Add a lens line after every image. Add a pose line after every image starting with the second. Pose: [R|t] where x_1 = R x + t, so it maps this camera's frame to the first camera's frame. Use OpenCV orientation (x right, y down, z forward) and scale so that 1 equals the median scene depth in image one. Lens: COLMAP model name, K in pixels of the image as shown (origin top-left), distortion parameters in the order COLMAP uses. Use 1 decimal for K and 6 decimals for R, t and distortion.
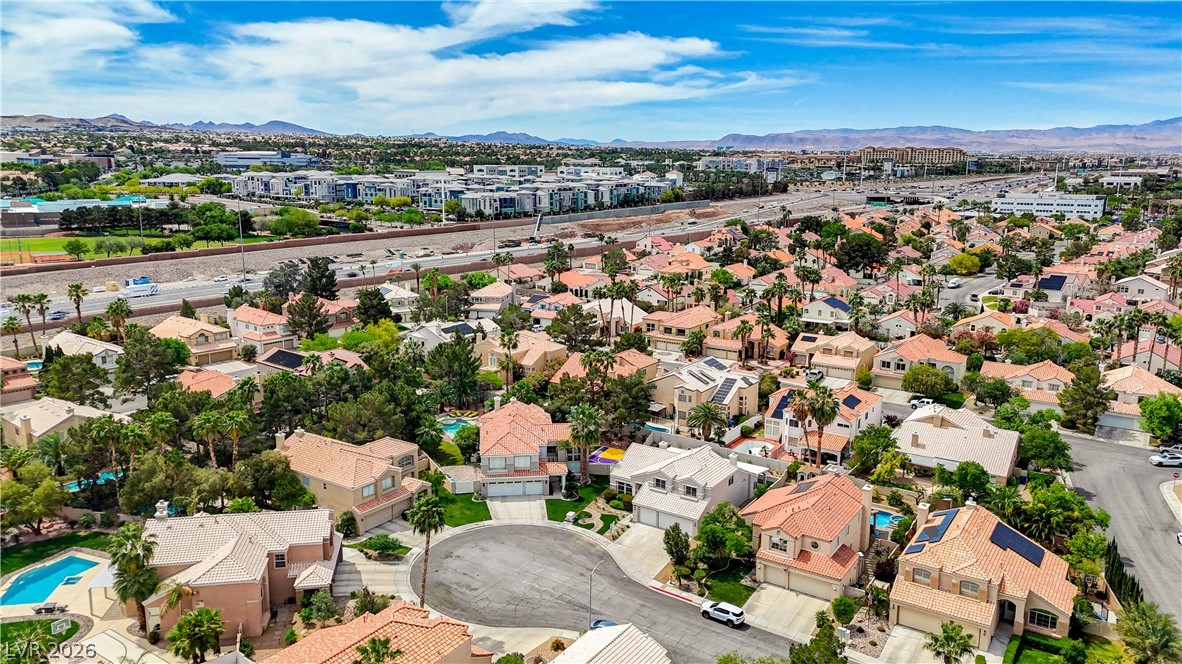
lens RADIAL K [[859.9, 0, 588.8], [0, 859.9, 329.8], [0, 0, 1]] dist [0.081284, -0.080857]
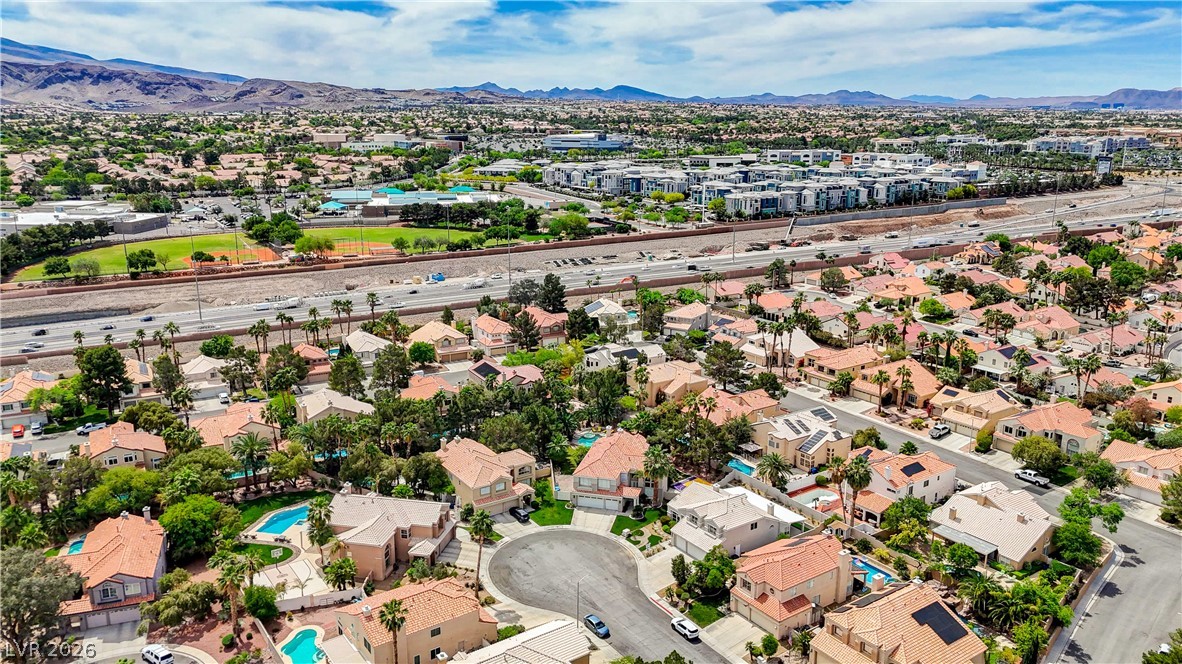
lens RADIAL K [[859.9, 0, 588.7], [0, 859.9, 333.1], [0, 0, 1]] dist [0.081284, -0.080857]
pose [[0.930619, 0.085749, -0.355803, 0.239484], [-0.069098, 0.995847, 0.059272, -0.103986], [0.359408, -0.030575, 0.932680, -0.153640]]
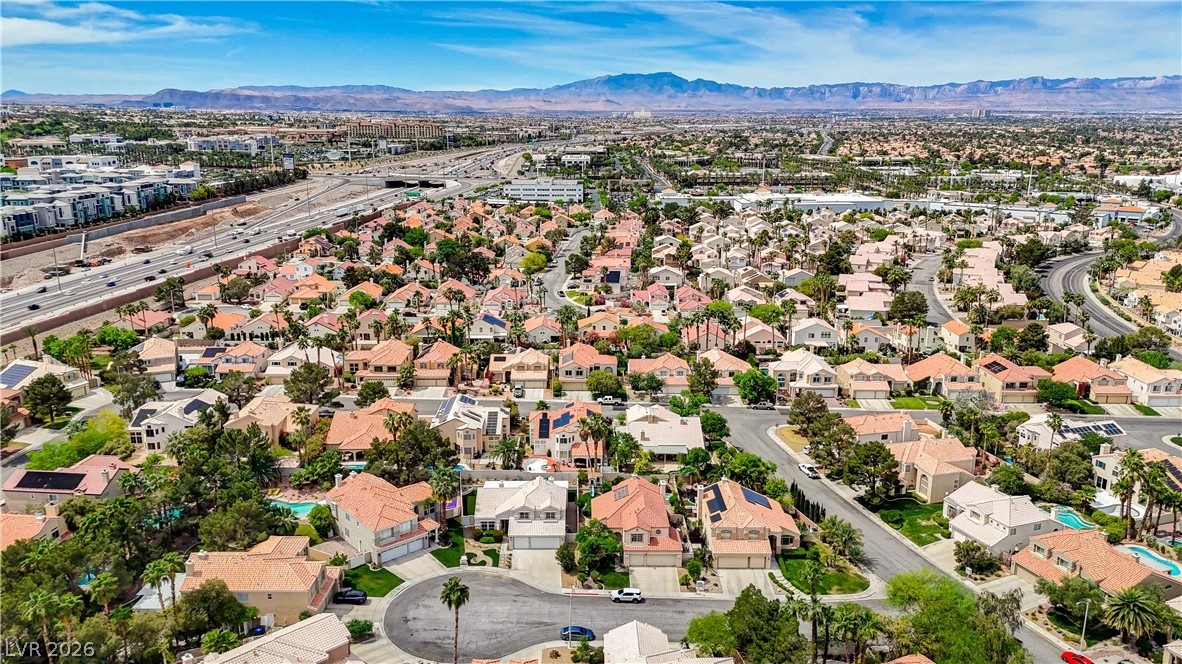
lens RADIAL K [[859.9, 0, 585.0], [0, 859.9, 325.9], [0, 0, 1]] dist [0.081284, -0.080857]
pose [[0.828108, -0.135708, 0.543894, -0.334225], [0.112498, 0.990747, 0.075919, -0.127264], [-0.549165, -0.001682, 0.835713, -0.093794]]
